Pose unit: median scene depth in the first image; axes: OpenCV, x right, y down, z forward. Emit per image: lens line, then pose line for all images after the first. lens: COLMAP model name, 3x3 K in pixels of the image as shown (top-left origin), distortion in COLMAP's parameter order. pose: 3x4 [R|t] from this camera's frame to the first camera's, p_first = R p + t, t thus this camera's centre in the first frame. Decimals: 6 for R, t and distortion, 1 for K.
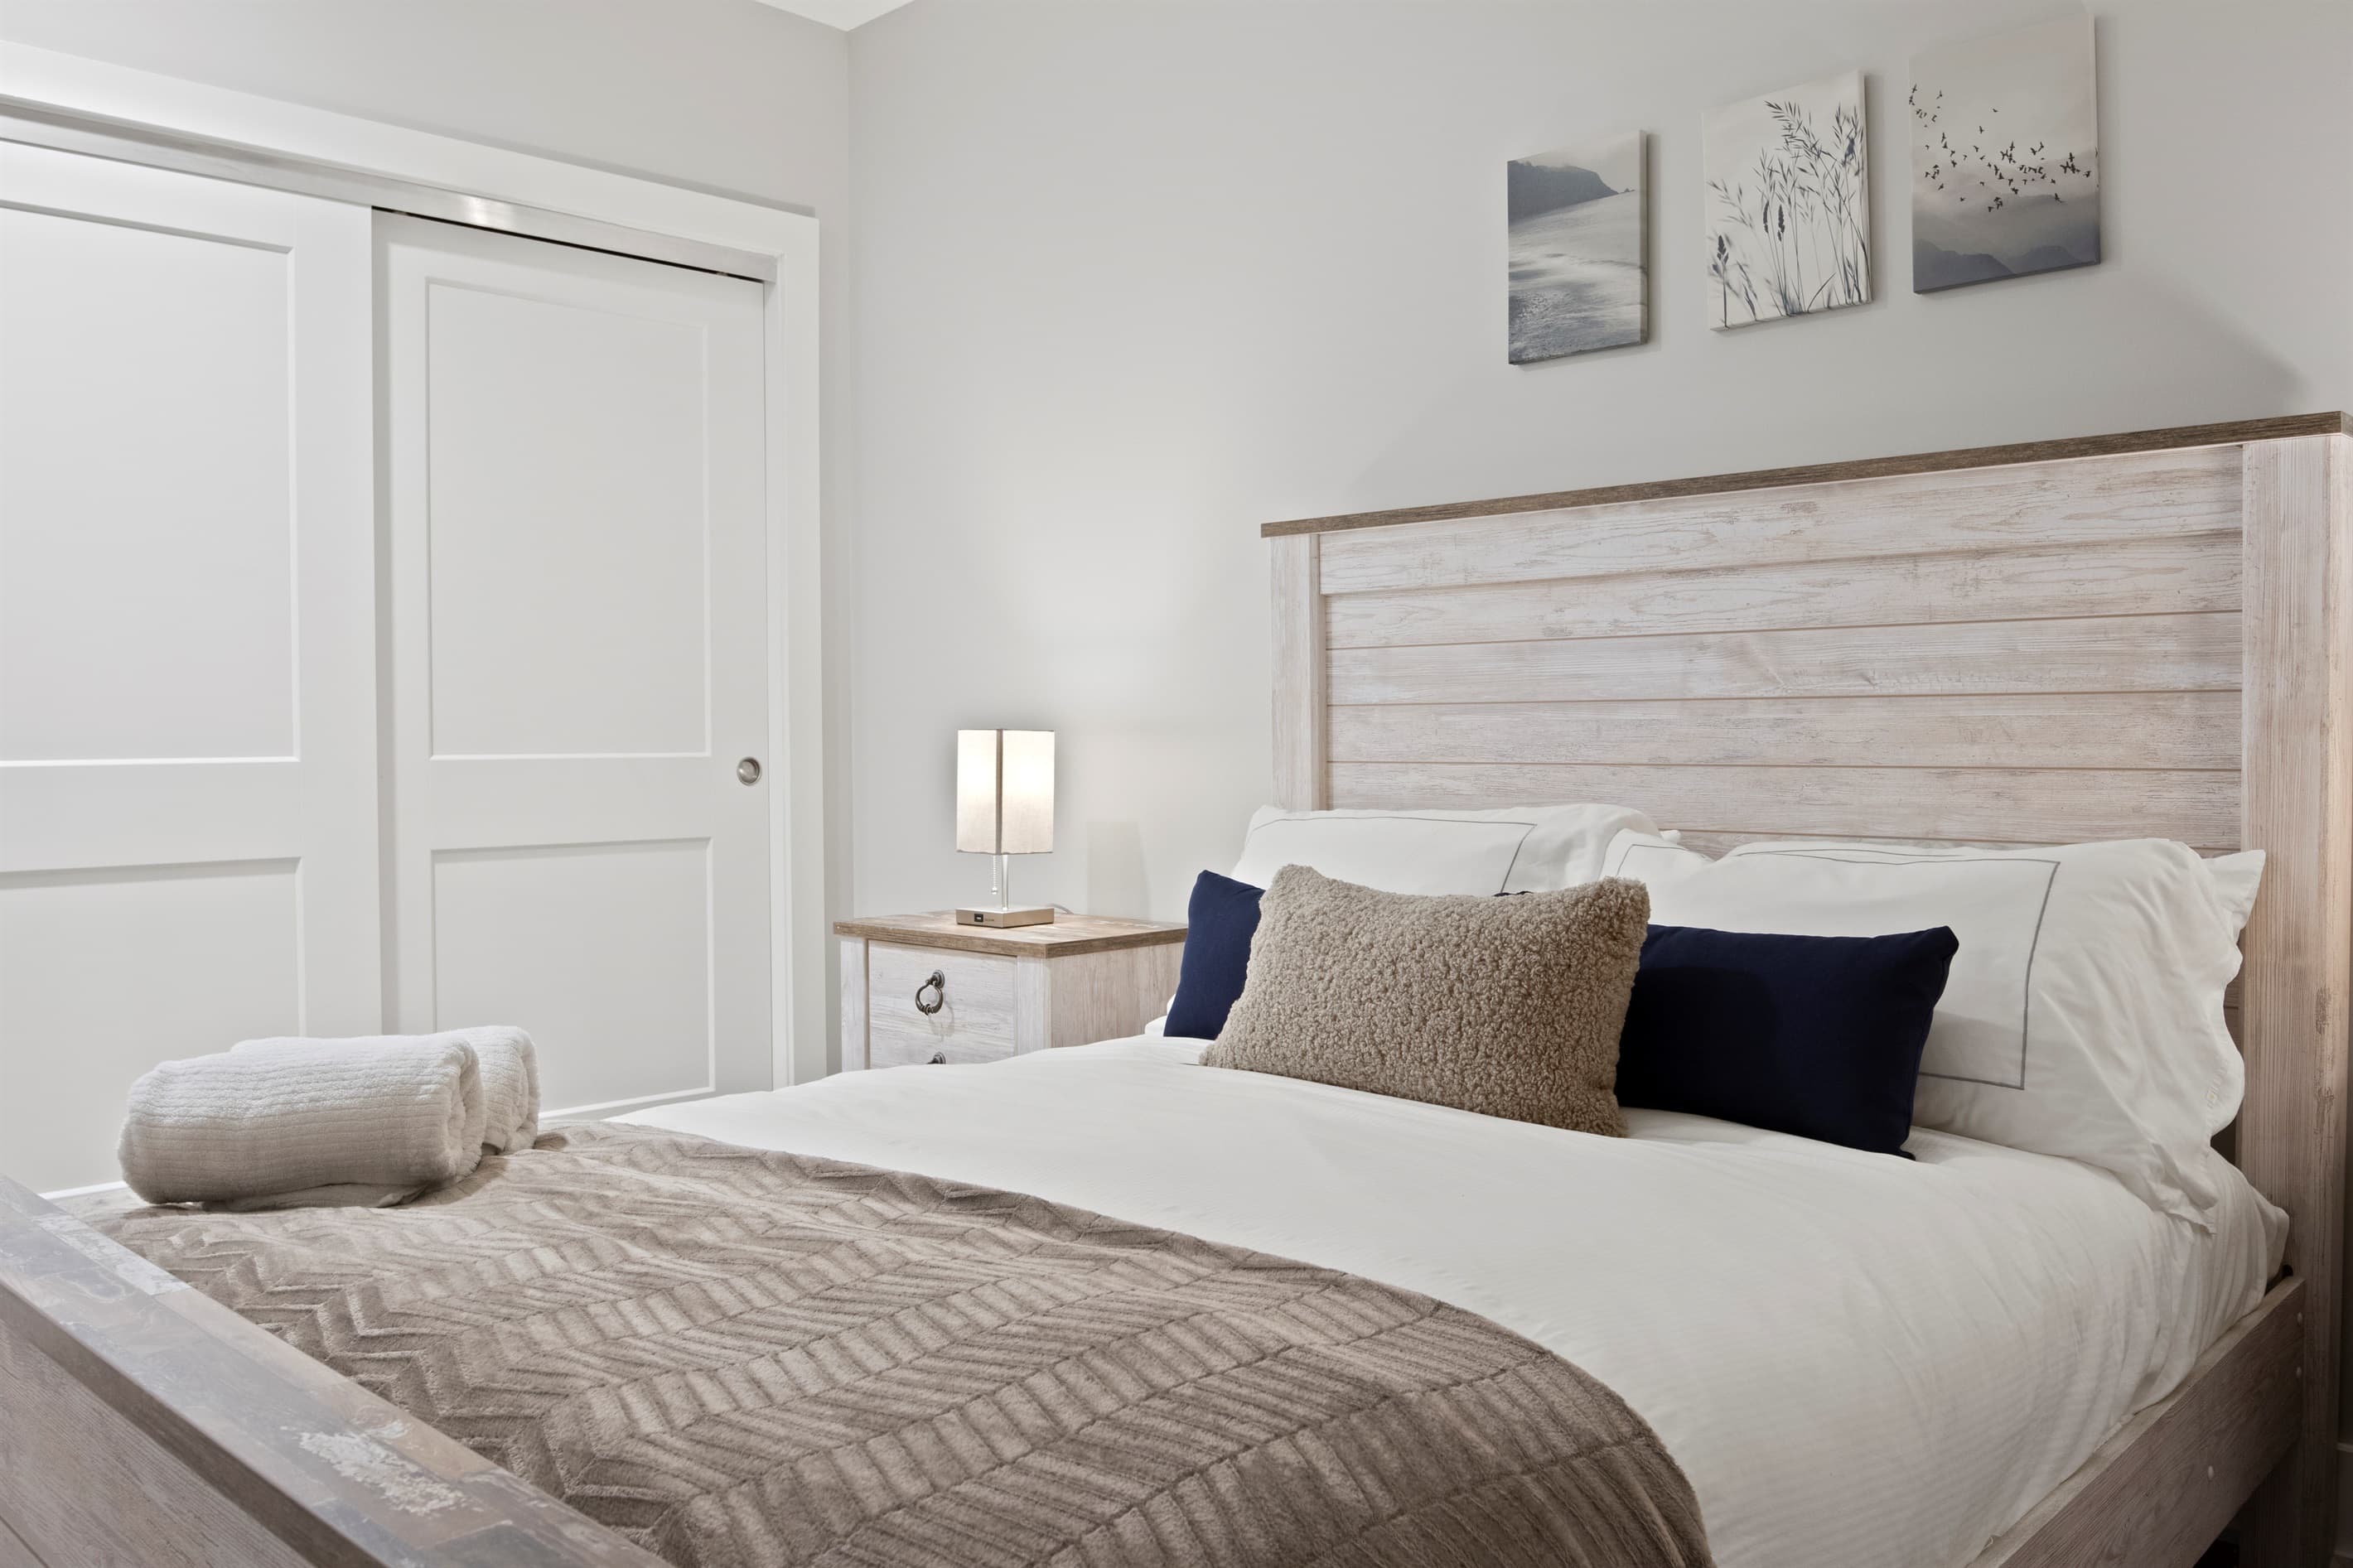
lens RADIAL K [[1901.6, 0, 1176.5], [0, 1901.6, 784.0], [0, 0, 1]] dist [-0.056013, 0.002546]
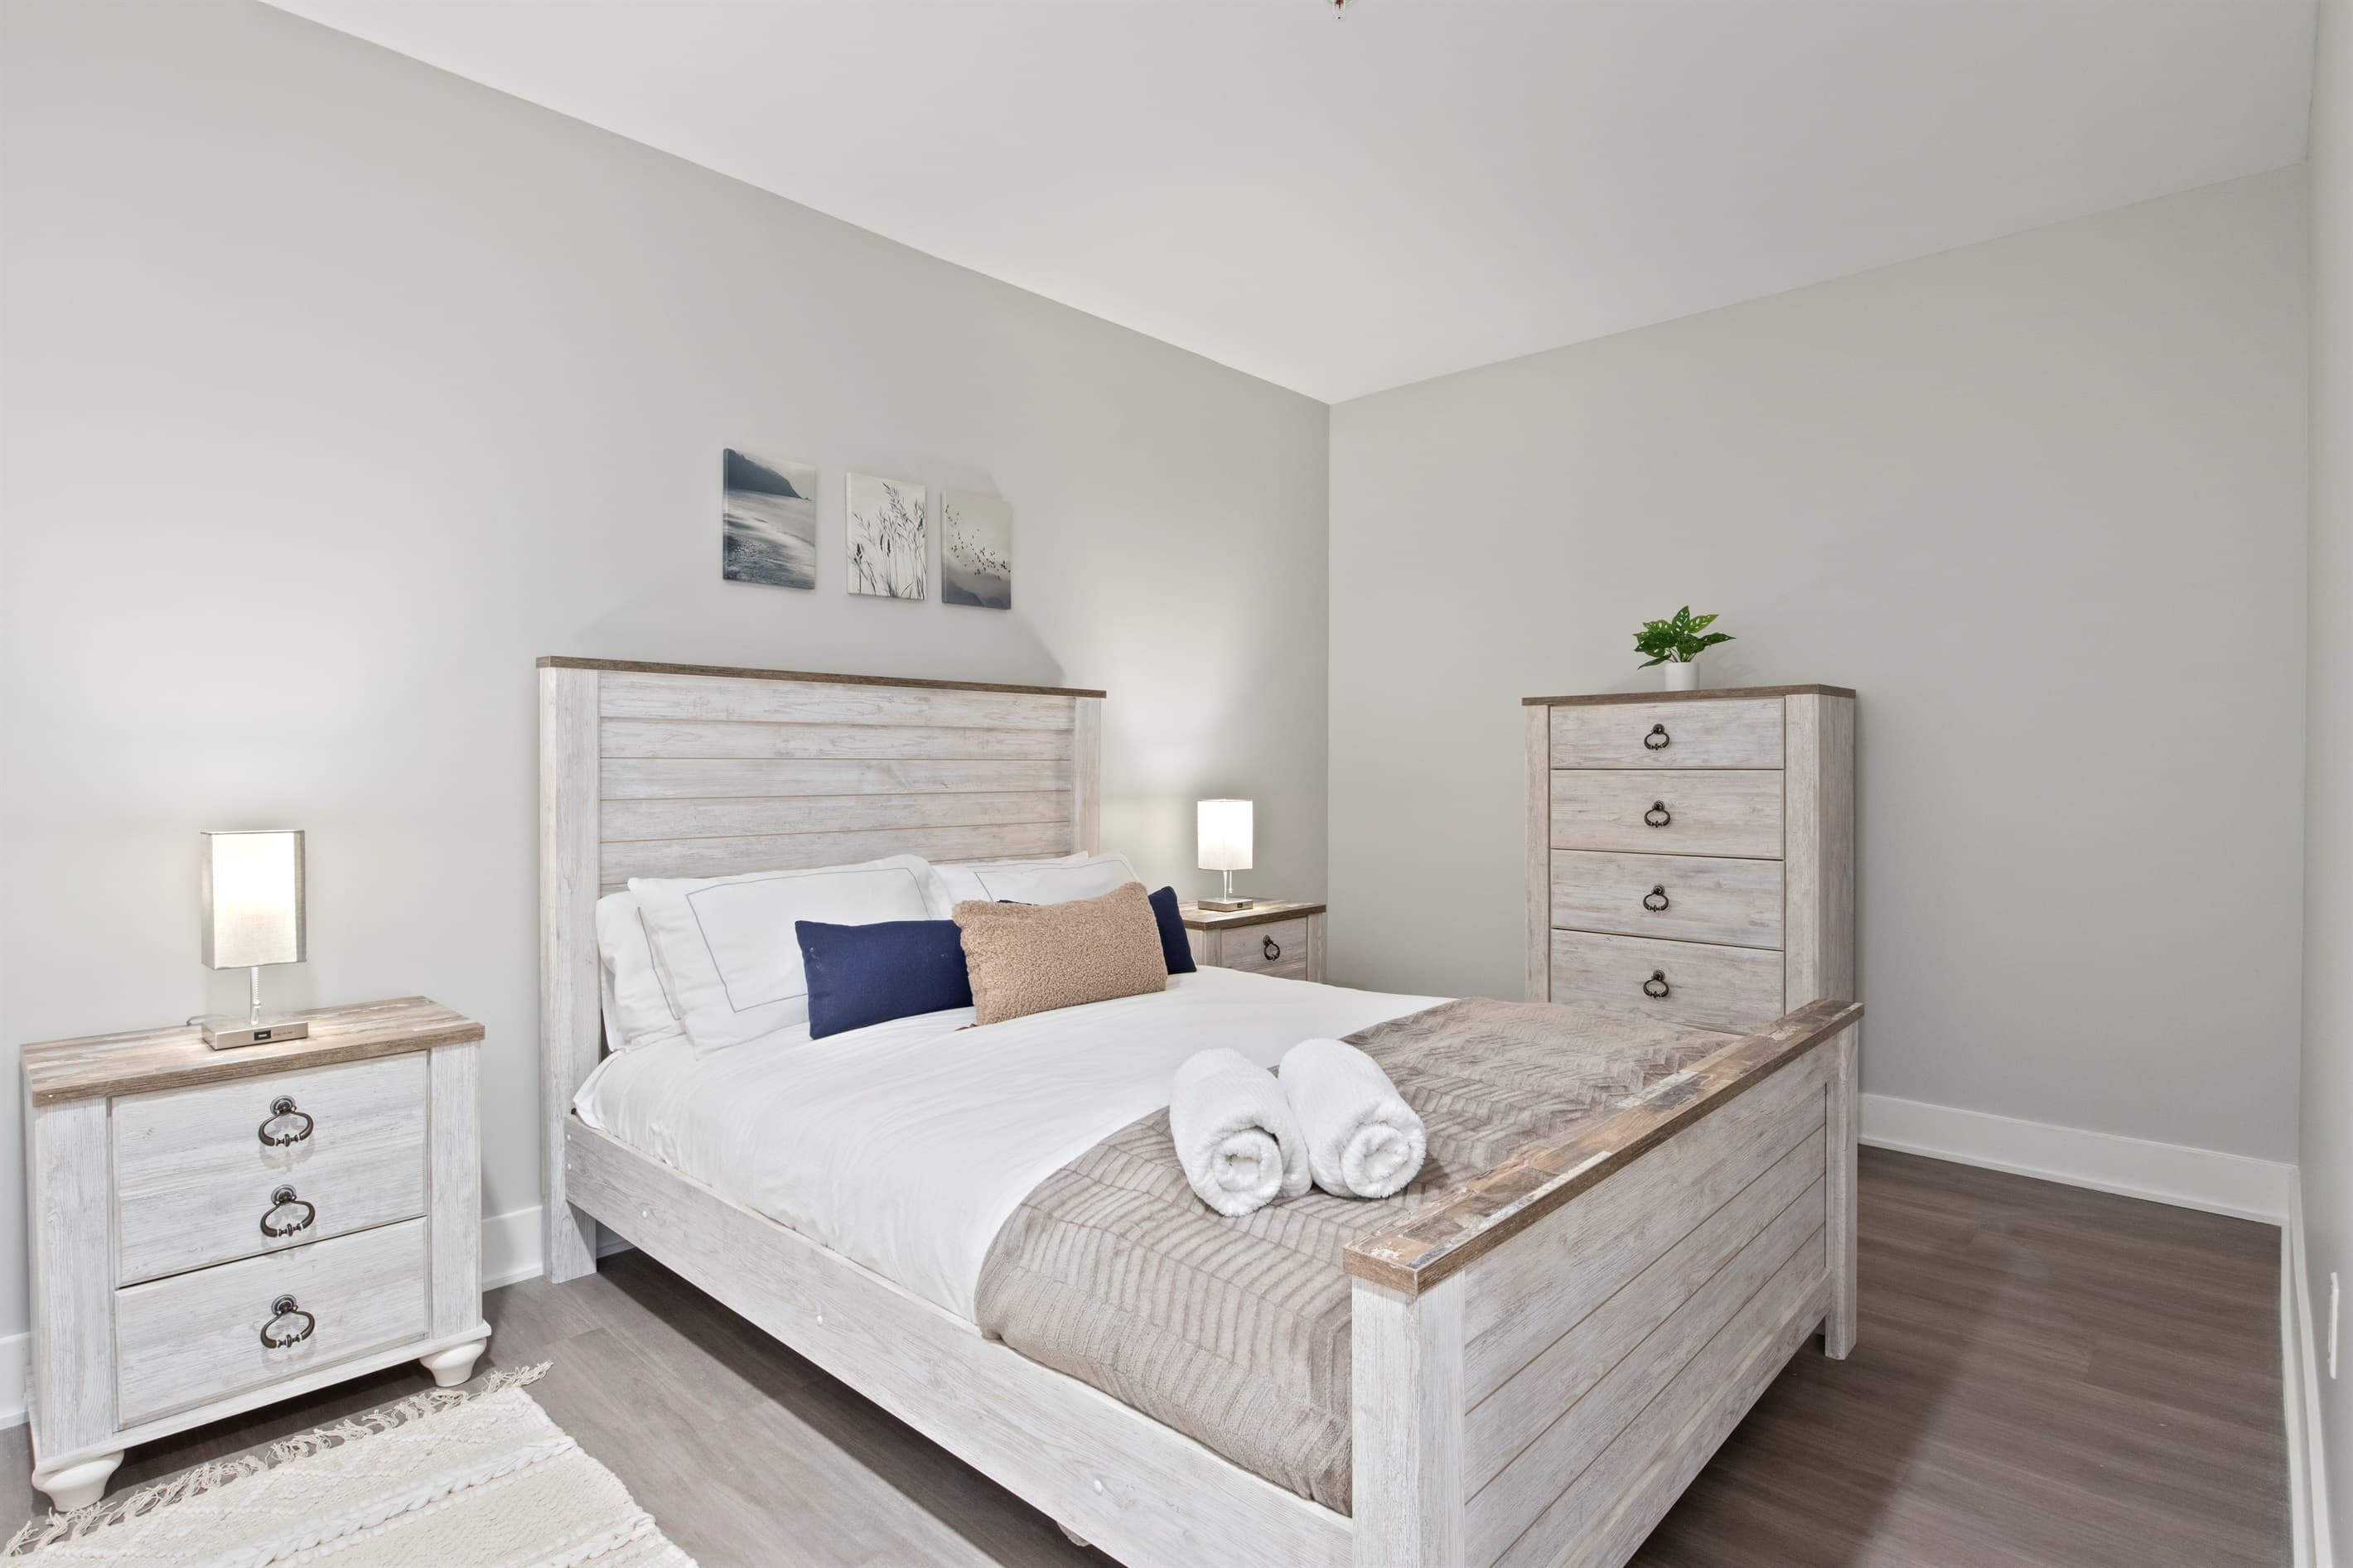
lens RADIAL K [[1177.7, 0, 1187.9], [0, 1177.7, 780.6], [0, 0, 1]] dist [-0.001184, 0.000380]
pose [[-0.026176, -0.007177, 0.999632, -0.885434], [0.026176, 0.999626, 0.007863, -0.059632], [-0.999315, 0.026372, -0.025978, 0.719089]]
